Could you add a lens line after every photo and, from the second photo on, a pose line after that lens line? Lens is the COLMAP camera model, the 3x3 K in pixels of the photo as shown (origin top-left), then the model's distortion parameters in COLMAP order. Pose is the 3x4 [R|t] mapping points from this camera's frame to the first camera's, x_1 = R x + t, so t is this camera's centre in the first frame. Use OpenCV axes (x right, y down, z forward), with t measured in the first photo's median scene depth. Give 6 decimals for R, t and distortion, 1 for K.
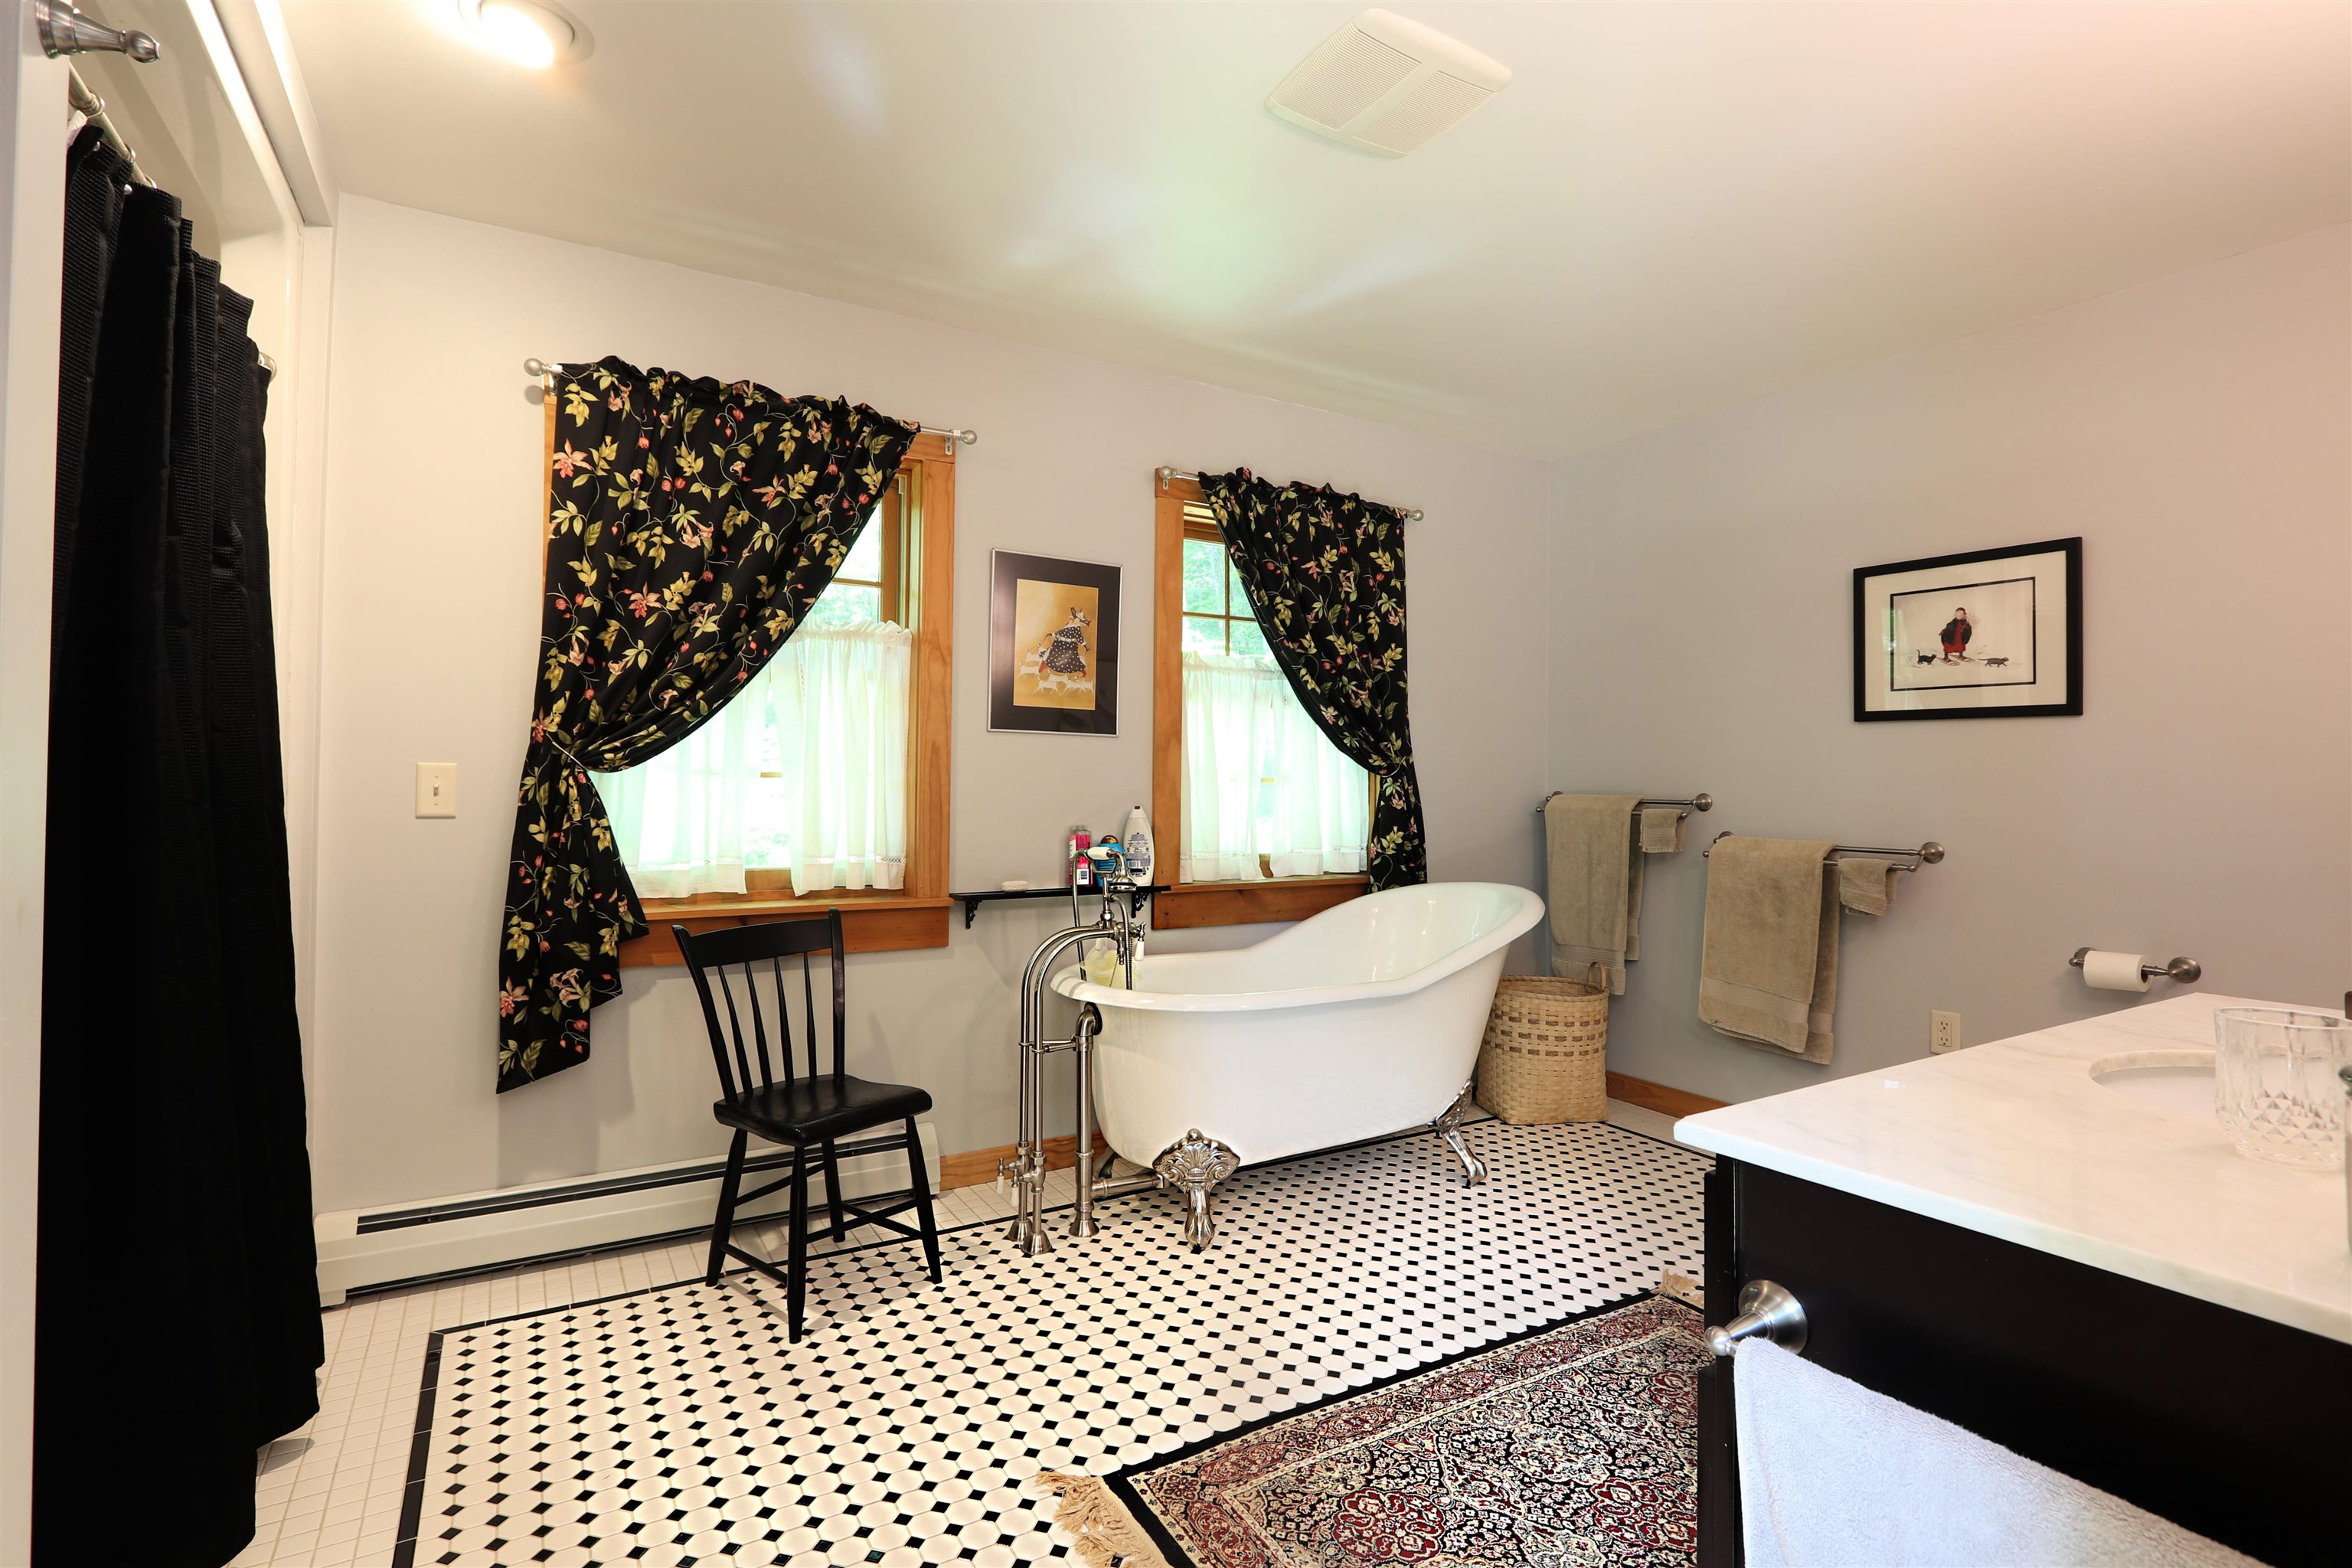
lens RADIAL K [[1106.0, 0, 1169.8], [0, 1106.0, 769.1], [0, 0, 1]] dist [-0.015105, 0.001387]
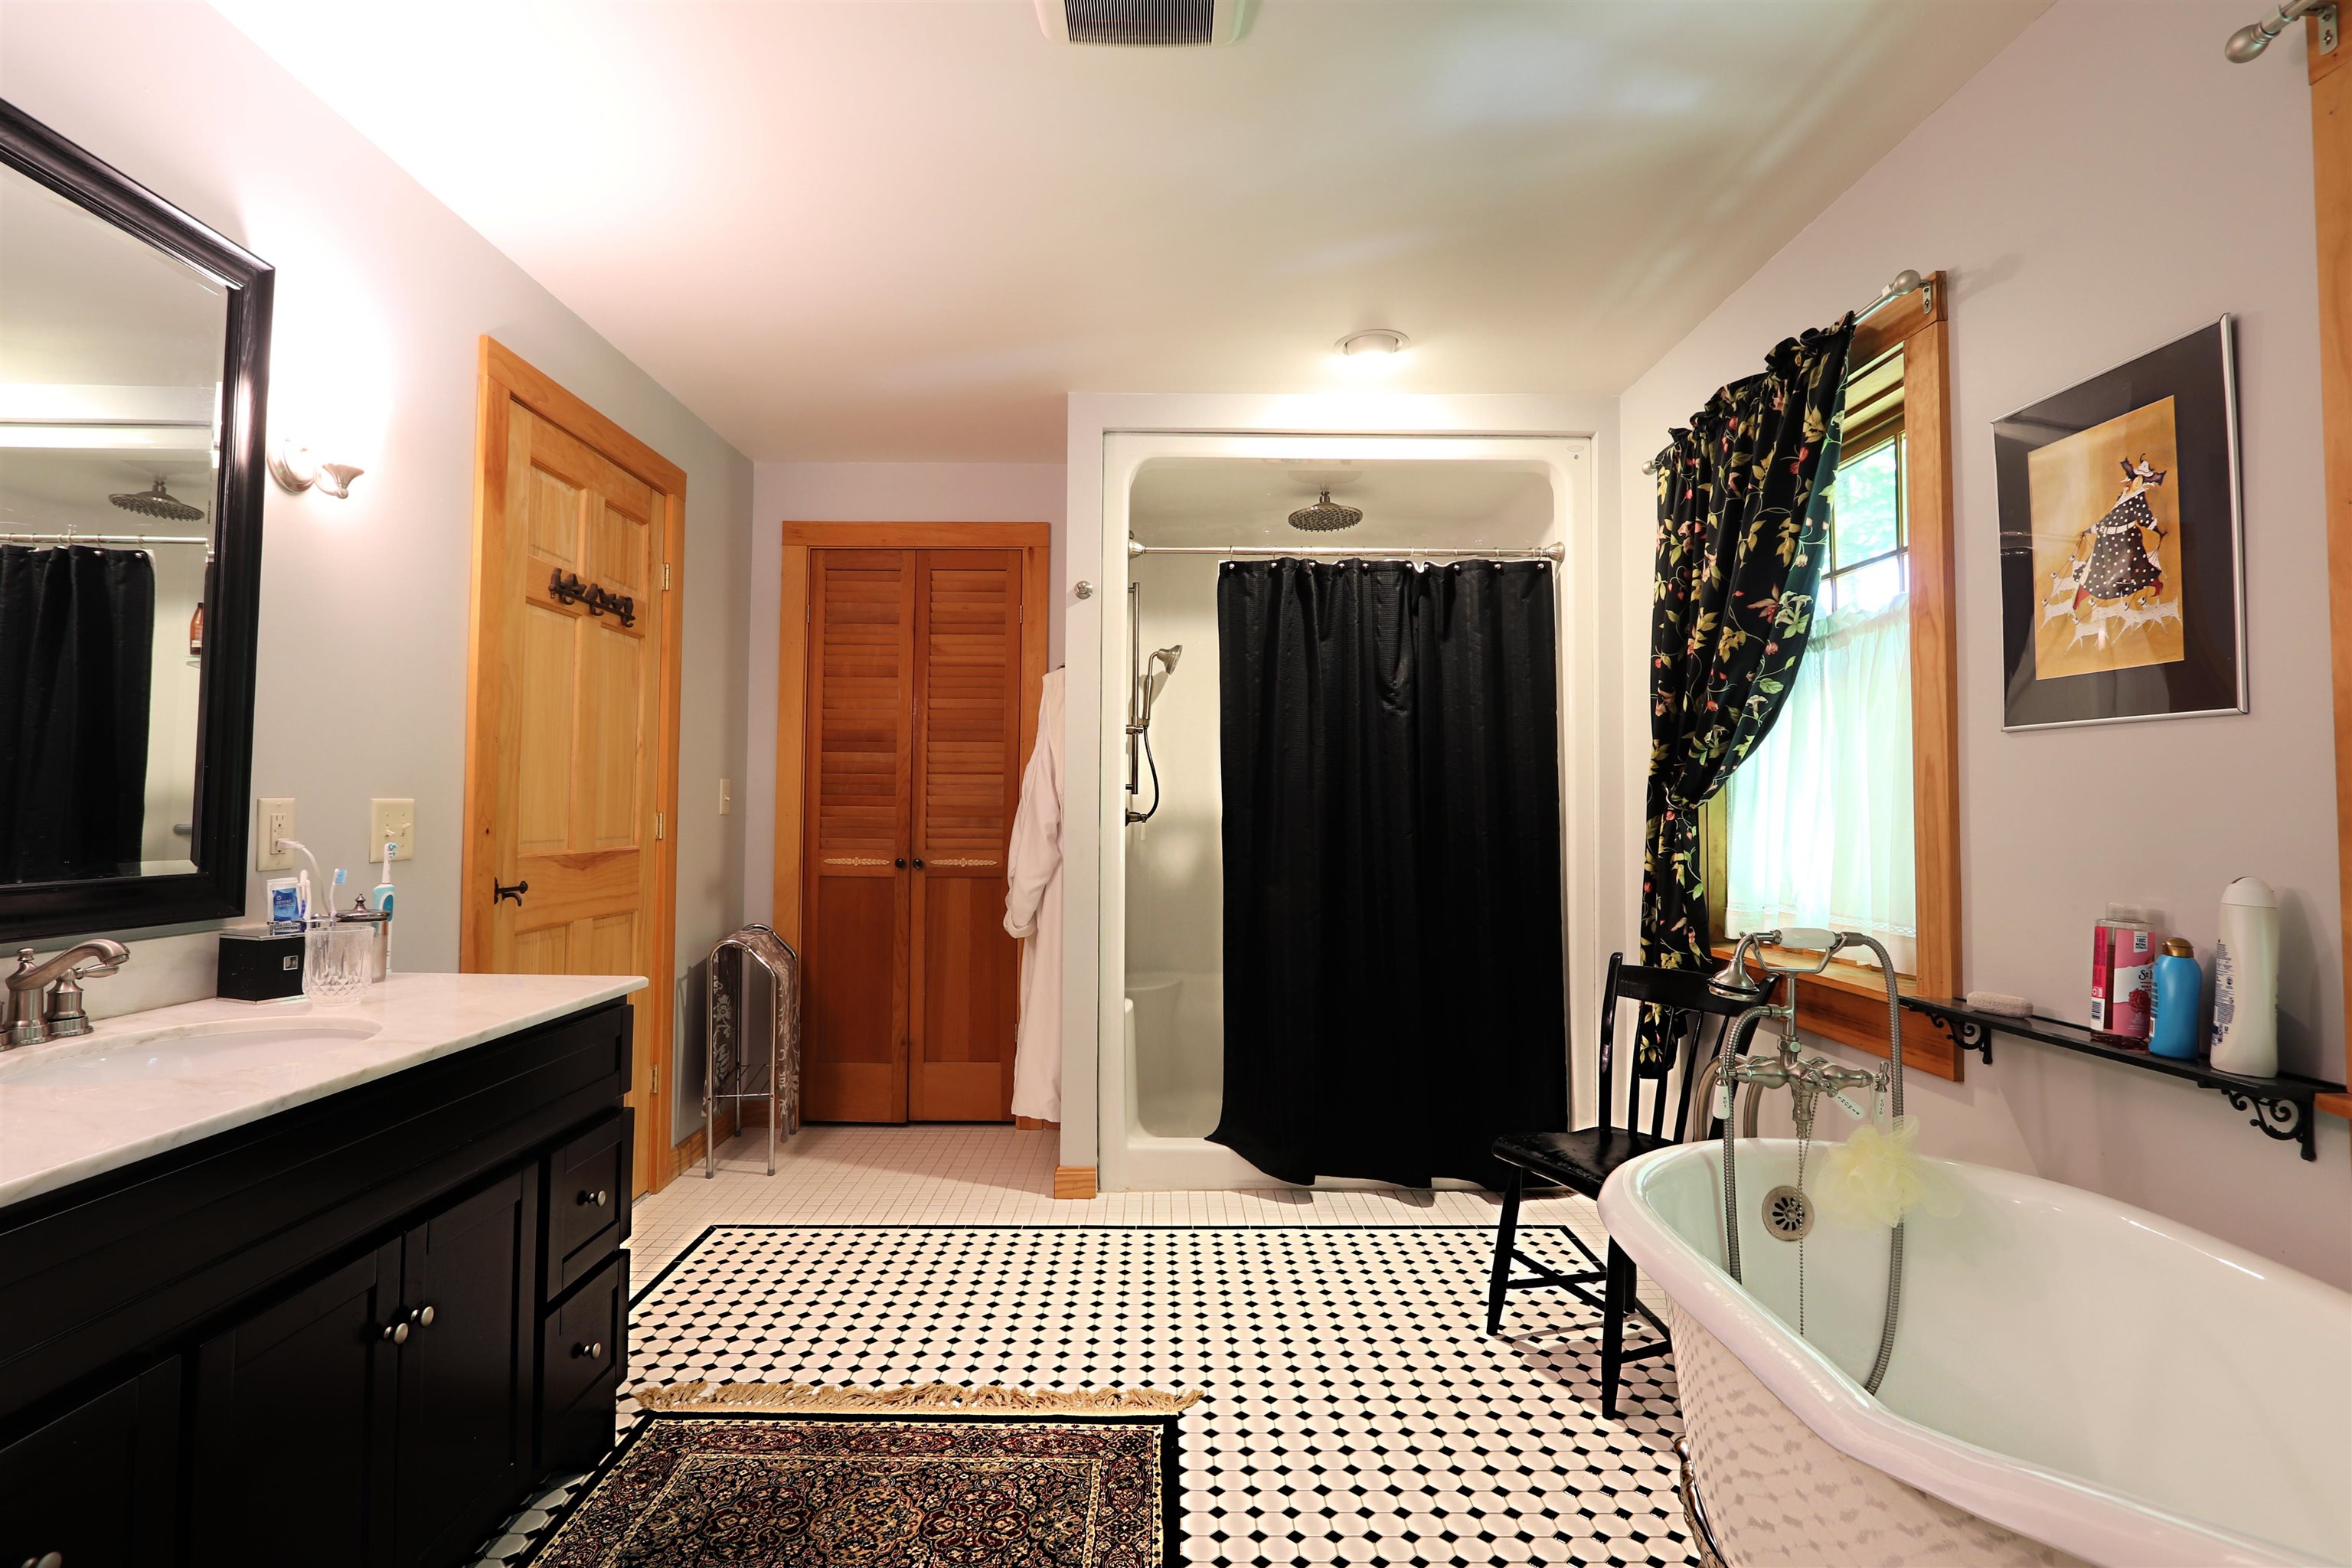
lens RADIAL K [[1106.0, 0, 1169.8], [0, 1106.0, 769.1], [0, 0, 1]] dist [-0.015105, 0.001387]
pose [[-0.492937, -0.038194, -0.869226, 0.557063], [0.013370, 0.998586, -0.051459, 0.009512], [0.869962, -0.036988, -0.491729, 0.903538]]
